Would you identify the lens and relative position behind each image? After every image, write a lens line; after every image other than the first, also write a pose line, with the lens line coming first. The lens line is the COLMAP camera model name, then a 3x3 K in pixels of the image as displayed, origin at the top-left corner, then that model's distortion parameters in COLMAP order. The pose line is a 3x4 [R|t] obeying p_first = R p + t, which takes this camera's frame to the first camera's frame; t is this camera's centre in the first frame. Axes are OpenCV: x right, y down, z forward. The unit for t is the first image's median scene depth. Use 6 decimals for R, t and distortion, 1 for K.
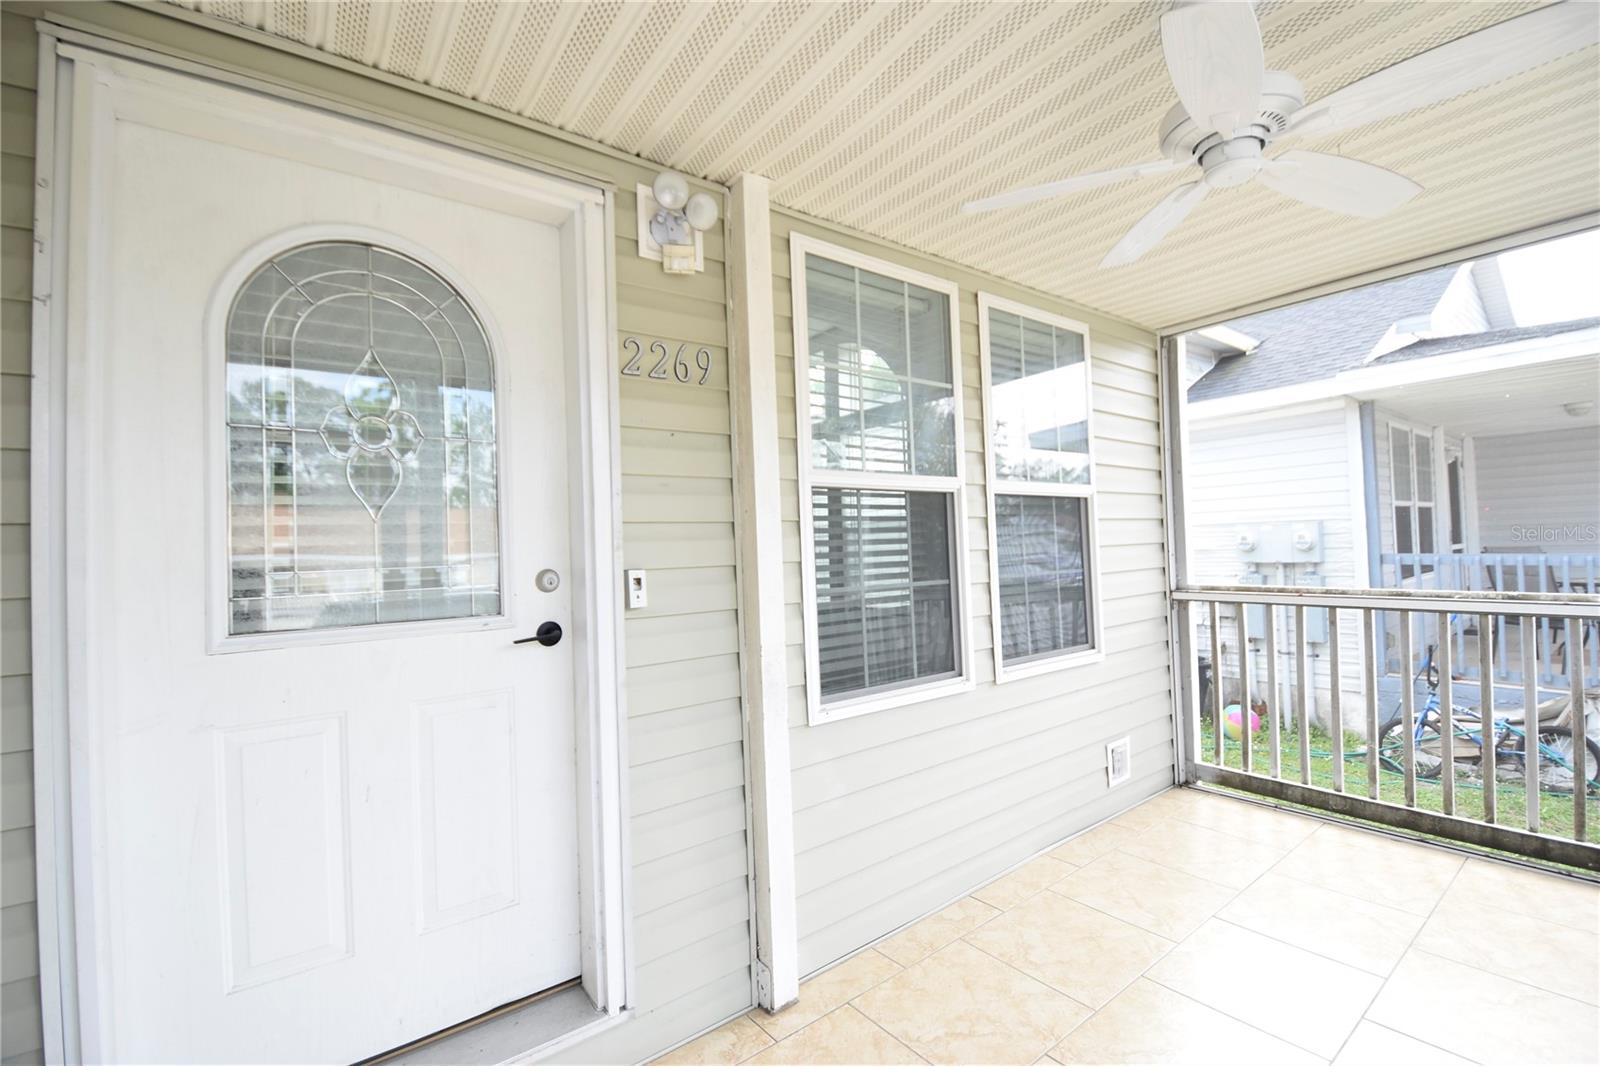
lens RADIAL K [[703.3, 0, 812.8], [0, 703.3, 534.3], [0, 0, 1]] dist [0.020820, -0.025835]
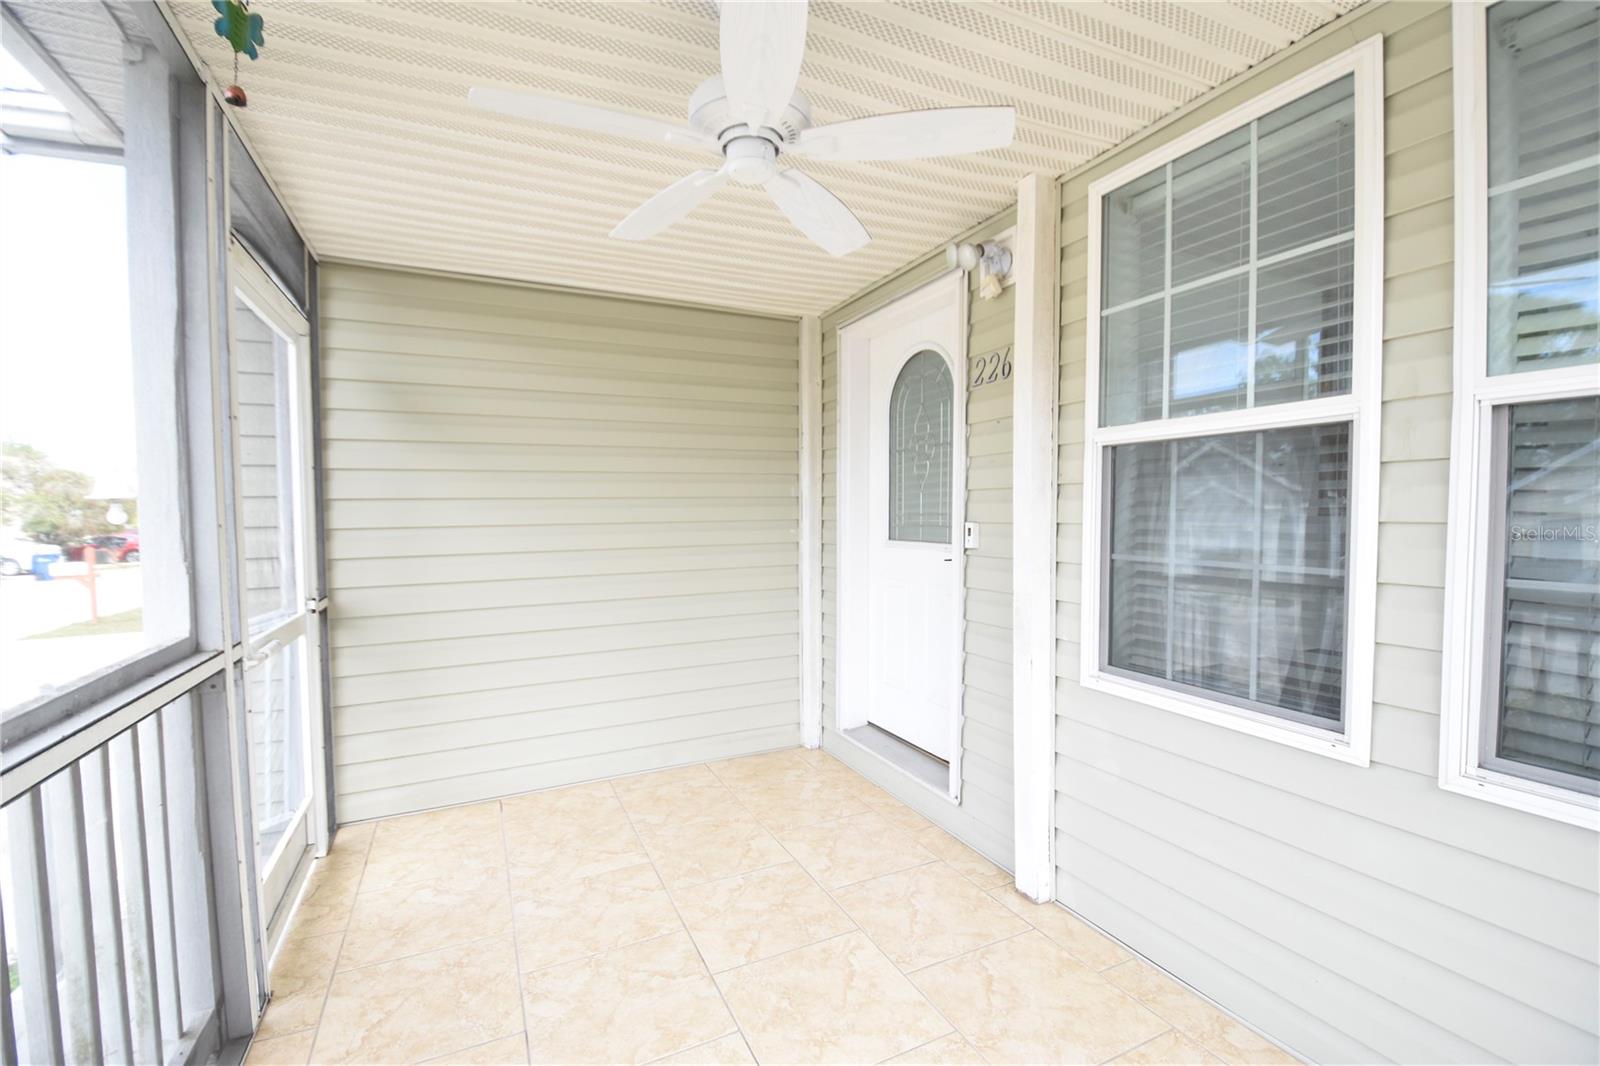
lens RADIAL K [[701.3, 0, 815.7], [0, 701.3, 534.6], [0, 0, 1]] dist [0.020629, -0.026040]
pose [[-0.212969, 0.068552, -0.974651, 1.124561], [0.039752, 0.997318, 0.061460, -0.024716], [0.976250, -0.025655, -0.215123, 0.904429]]
